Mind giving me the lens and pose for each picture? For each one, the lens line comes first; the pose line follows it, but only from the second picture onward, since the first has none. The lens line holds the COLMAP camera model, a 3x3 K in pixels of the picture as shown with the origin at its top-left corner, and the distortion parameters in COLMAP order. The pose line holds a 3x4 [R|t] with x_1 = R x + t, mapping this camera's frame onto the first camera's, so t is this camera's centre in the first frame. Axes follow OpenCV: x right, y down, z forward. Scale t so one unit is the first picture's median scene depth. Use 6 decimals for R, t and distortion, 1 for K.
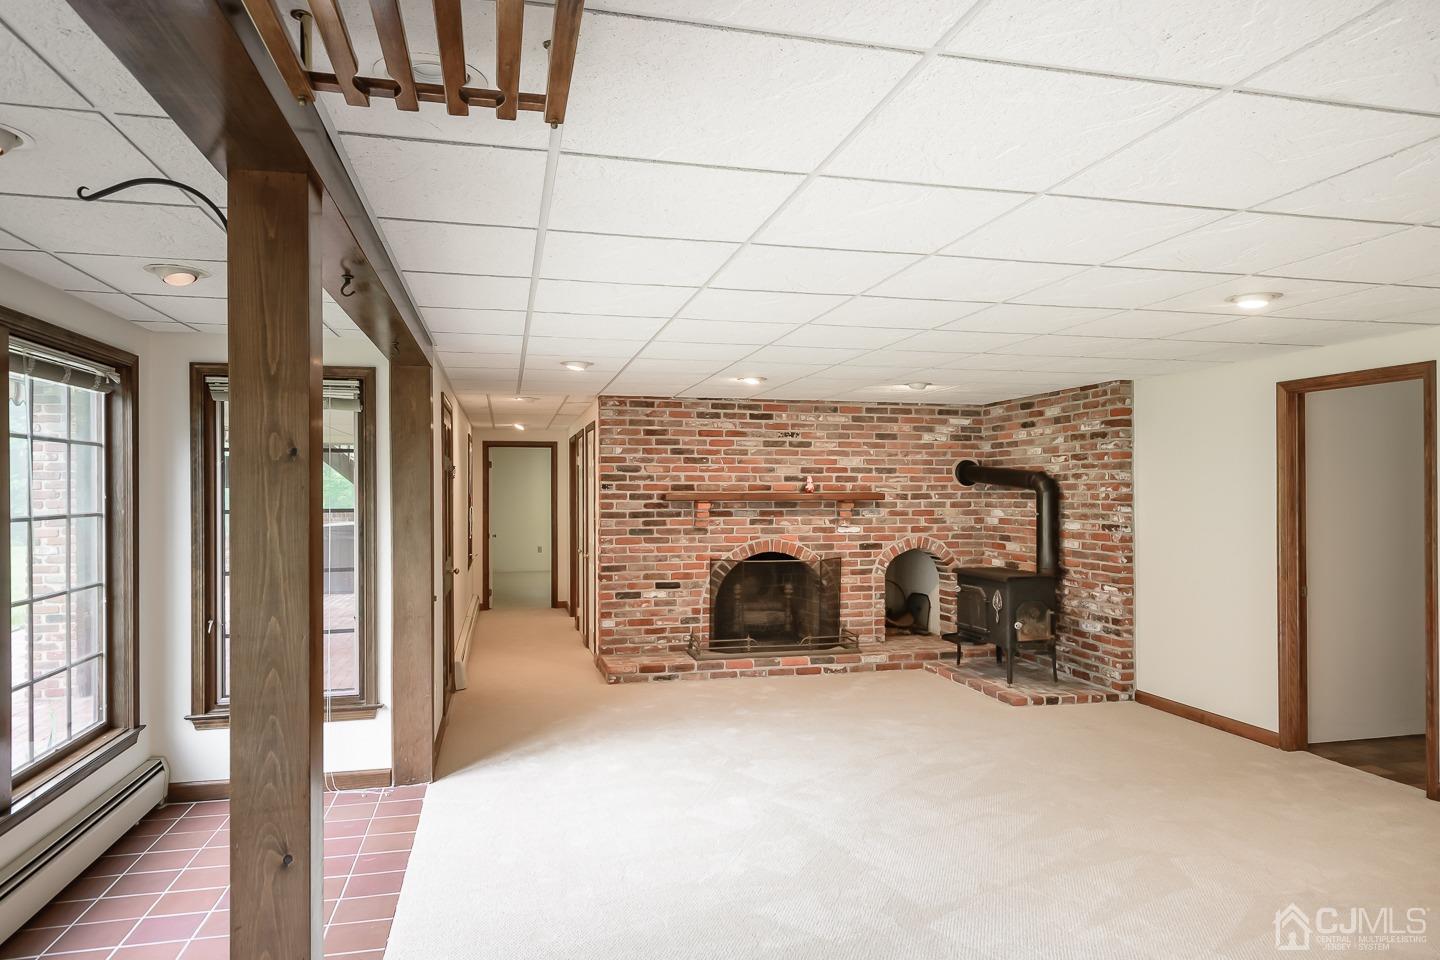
lens RADIAL K [[877.1, 0, 720.0], [0, 877.1, 480.0], [0, 0, 1]] dist [0.007338, 0.000236]
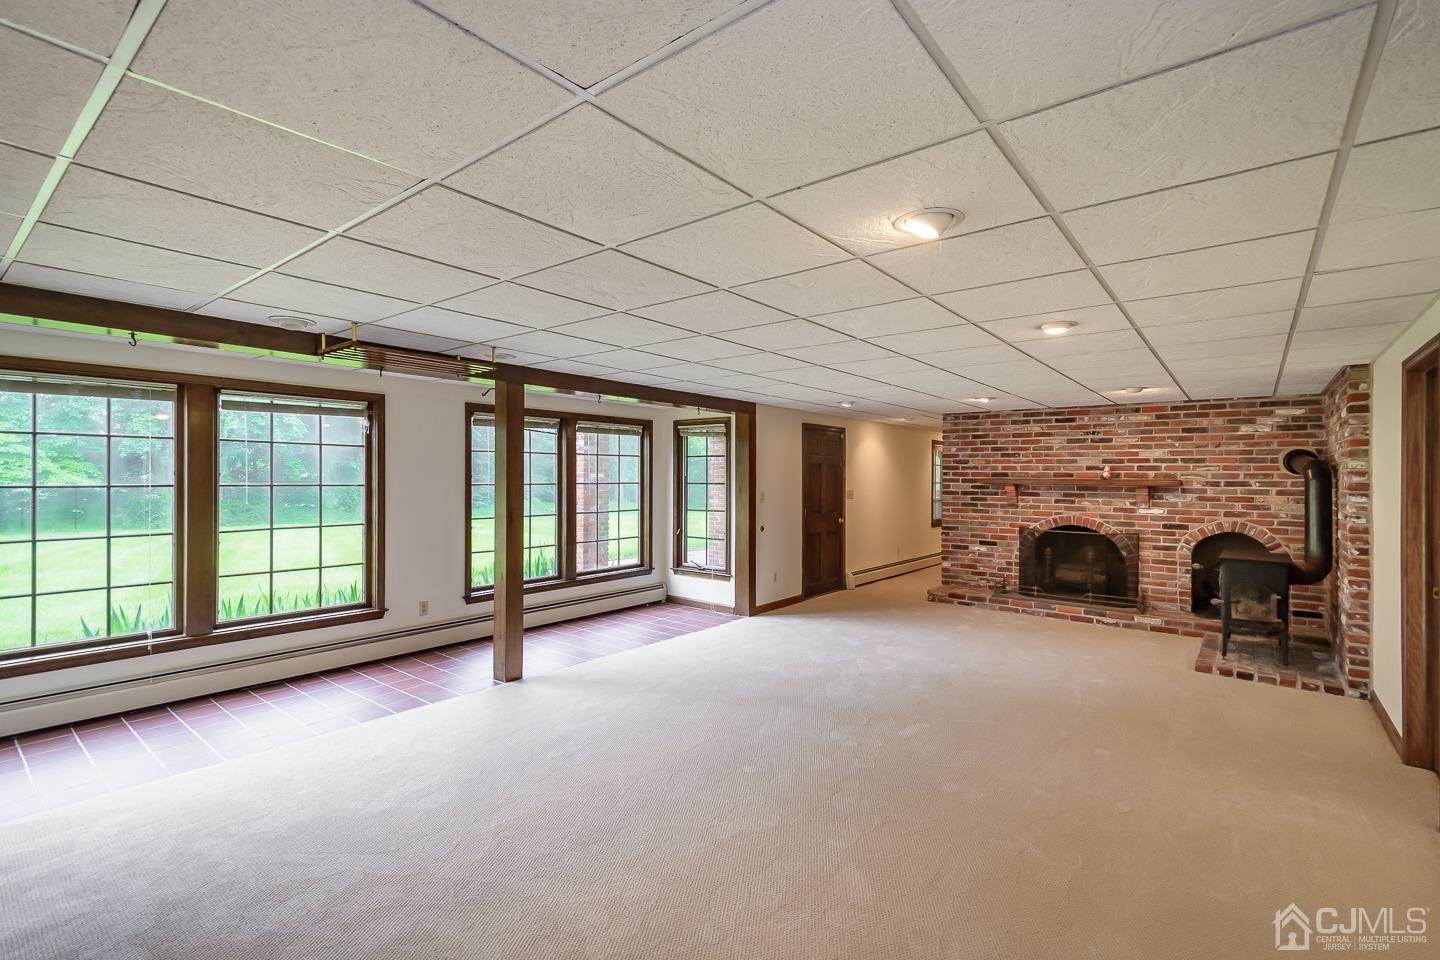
lens RADIAL K [[646.7, 0, 736.5], [0, 646.7, 468.8], [0, 0, 1]] dist [-0.001438, -0.000376]
pose [[0.616126, -0.002424, -0.787644, 0.505683], [0.001700, 0.999997, -0.001747, 0.000242], [0.787646, -0.000263, 0.616128, 0.026969]]
